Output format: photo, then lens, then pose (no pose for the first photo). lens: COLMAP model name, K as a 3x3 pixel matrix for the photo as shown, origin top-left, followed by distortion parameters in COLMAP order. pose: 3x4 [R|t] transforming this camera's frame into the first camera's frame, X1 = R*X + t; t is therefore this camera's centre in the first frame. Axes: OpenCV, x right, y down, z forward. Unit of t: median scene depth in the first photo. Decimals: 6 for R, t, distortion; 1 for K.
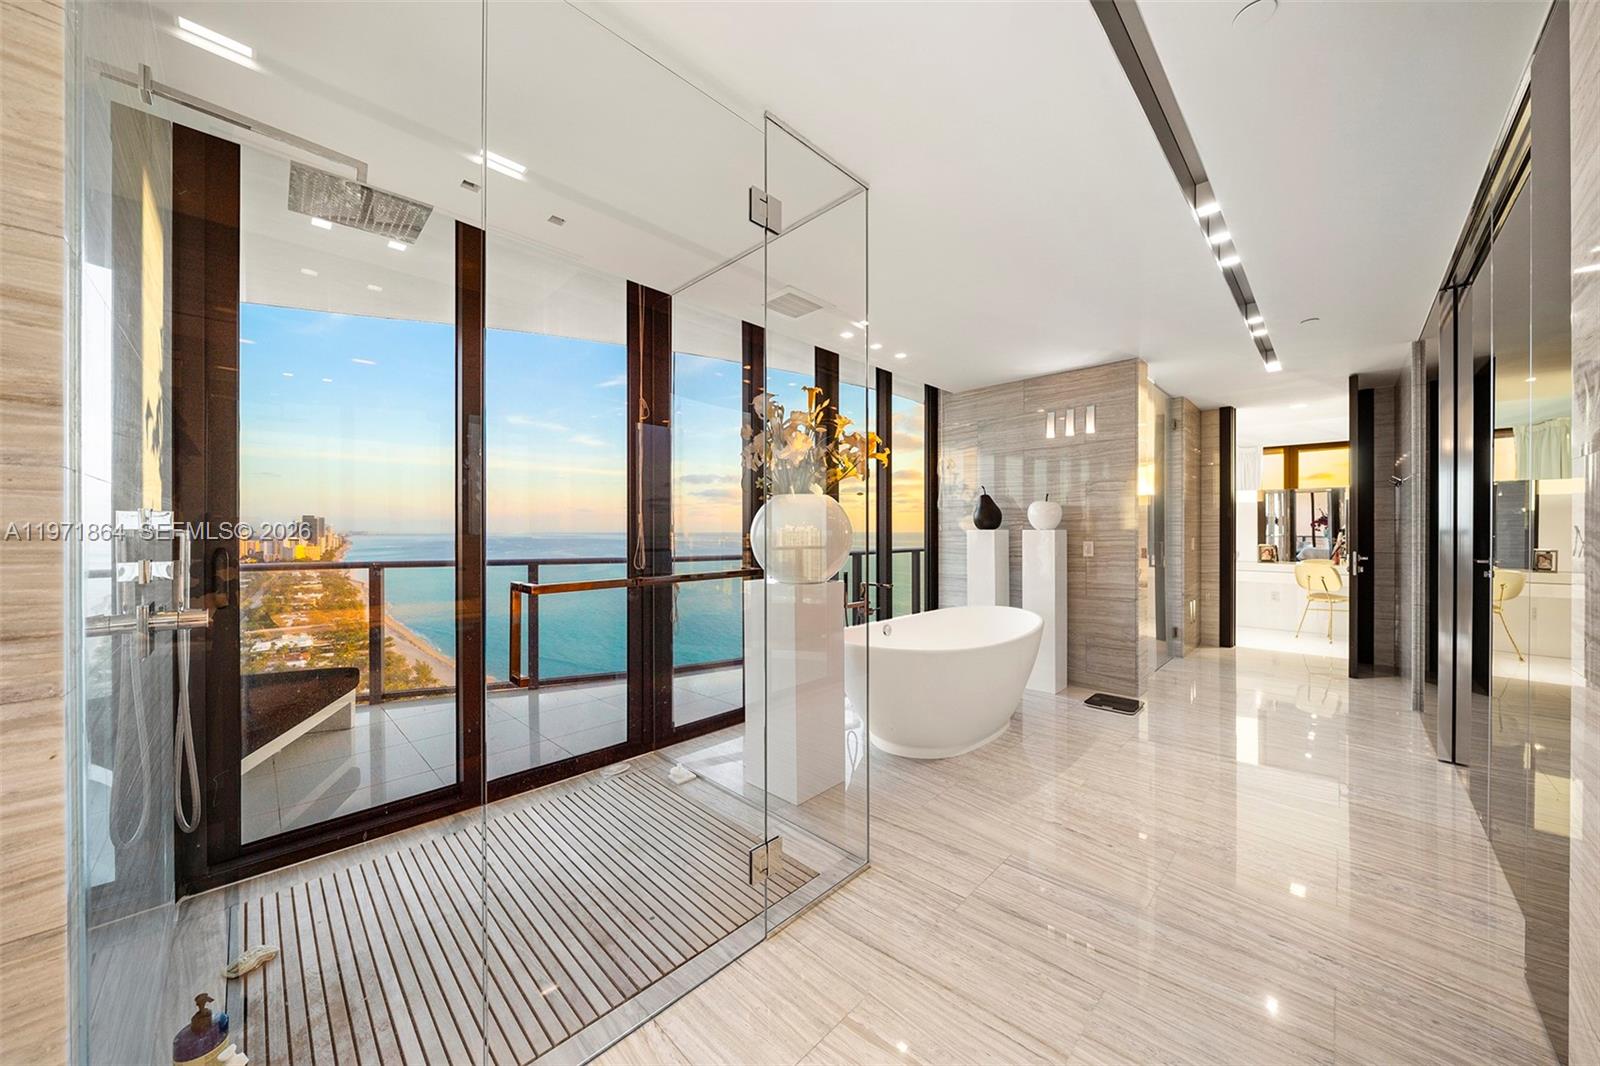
lens RADIAL K [[568.5, 0, 805.4], [0, 568.5, 531.9], [0, 0, 1]] dist [-0.000987, 0.000137]
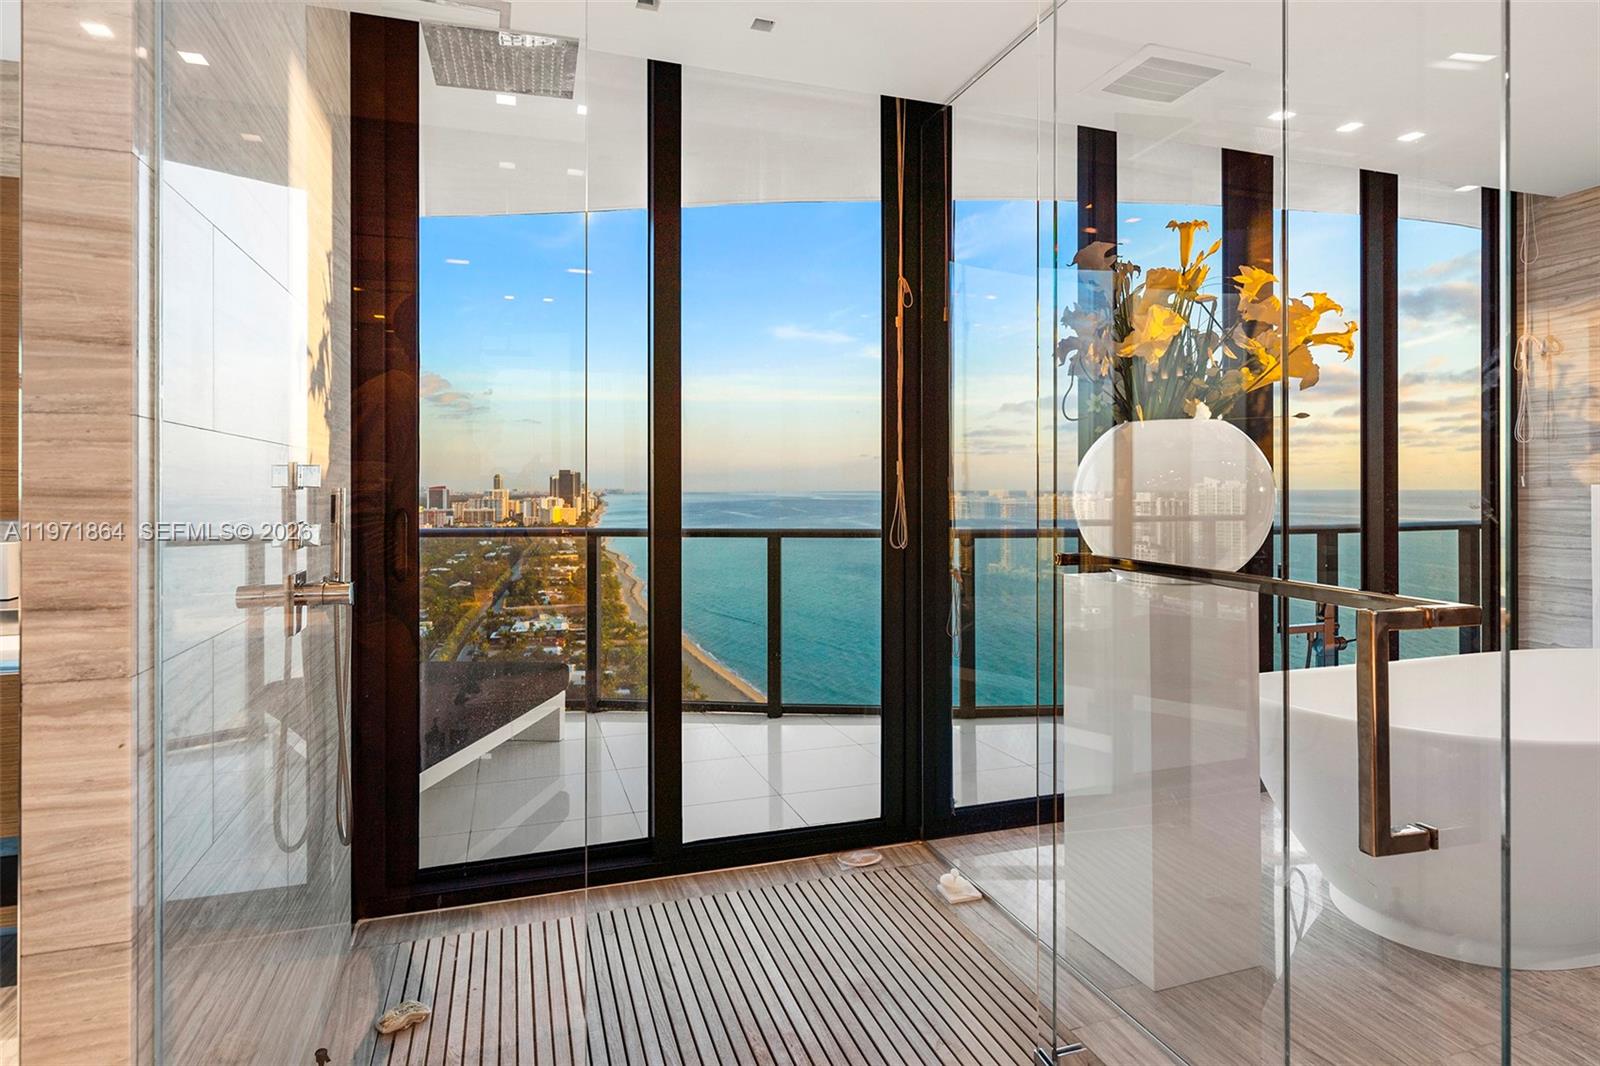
lens RADIAL K [[894.2, 0, 788.1], [0, 894.2, 488.0], [0, 0, 1]] dist [0.009731, -0.003526]
pose [[0.888045, -0.001901, -0.459753, 0.226883], [0.000986, 0.999997, -0.002229, 0.002338], [0.459756, 0.001526, 0.888044, 0.238745]]
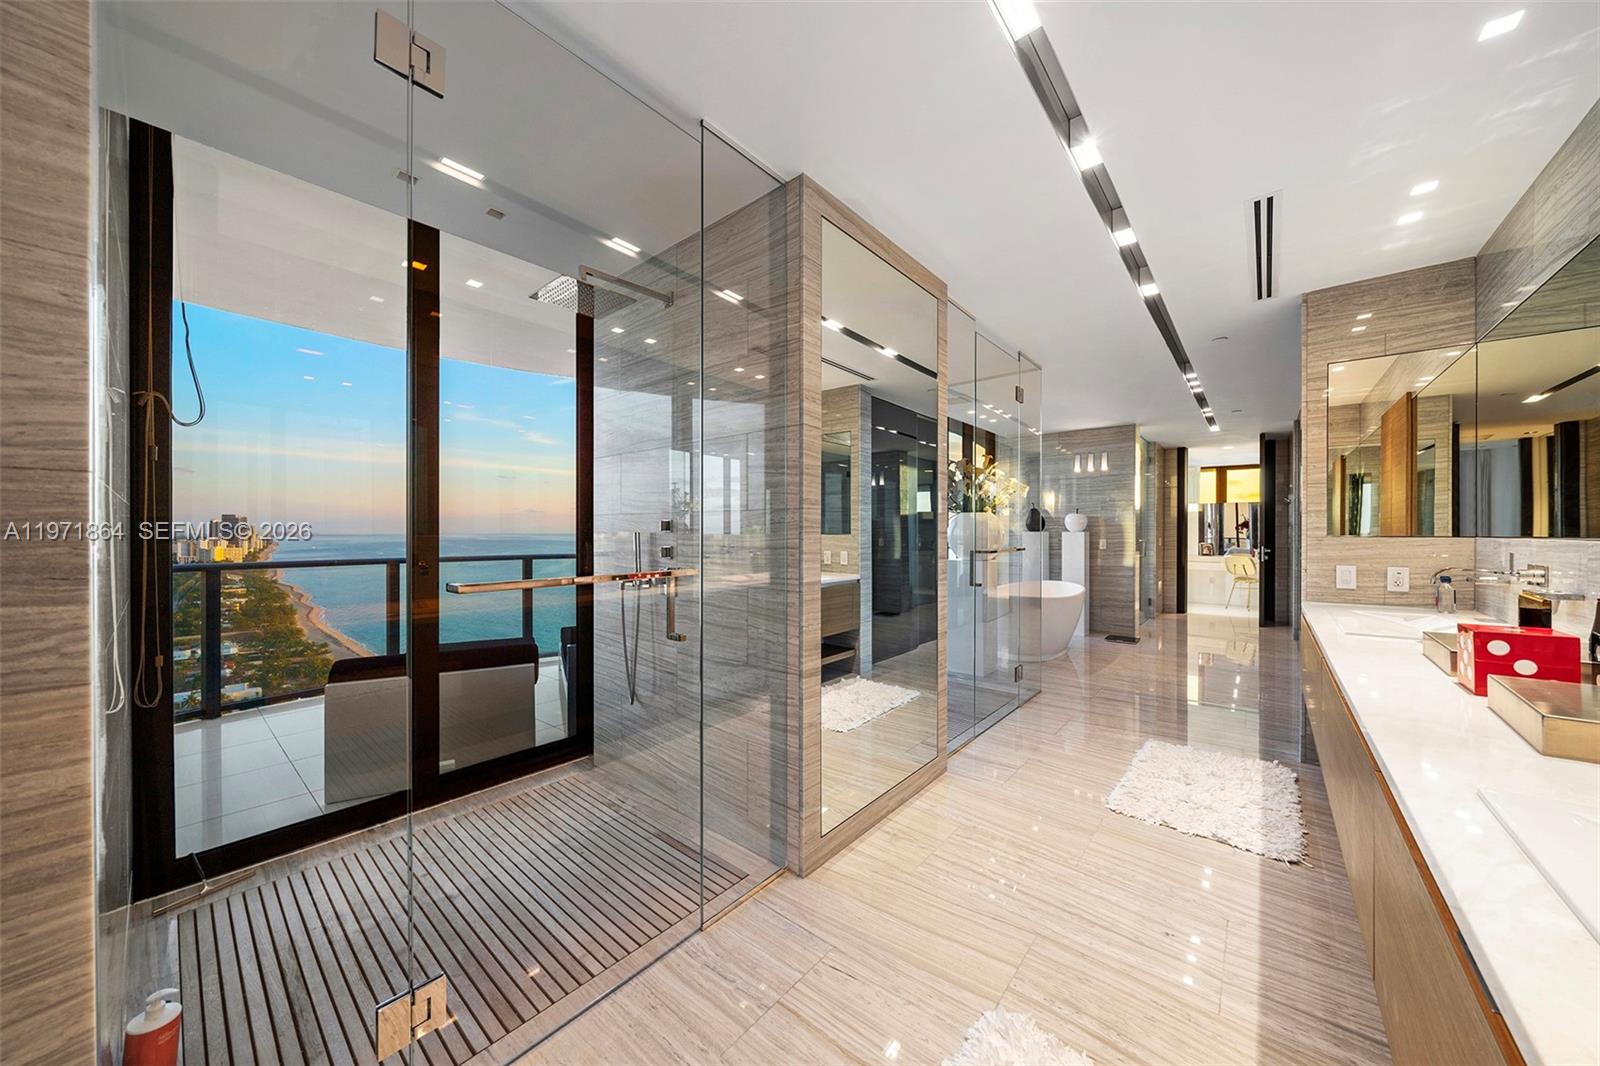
lens RADIAL K [[568.5, 0, 806.2], [0, 568.5, 535.0], [0, 0, 1]] dist [-0.000987, 0.000137]
pose [[0.996756, 0.001870, 0.080460, -0.079970], [-0.002143, 0.999992, 0.003309, 0.000218], [-0.080453, -0.003471, 0.996752, -0.089031]]
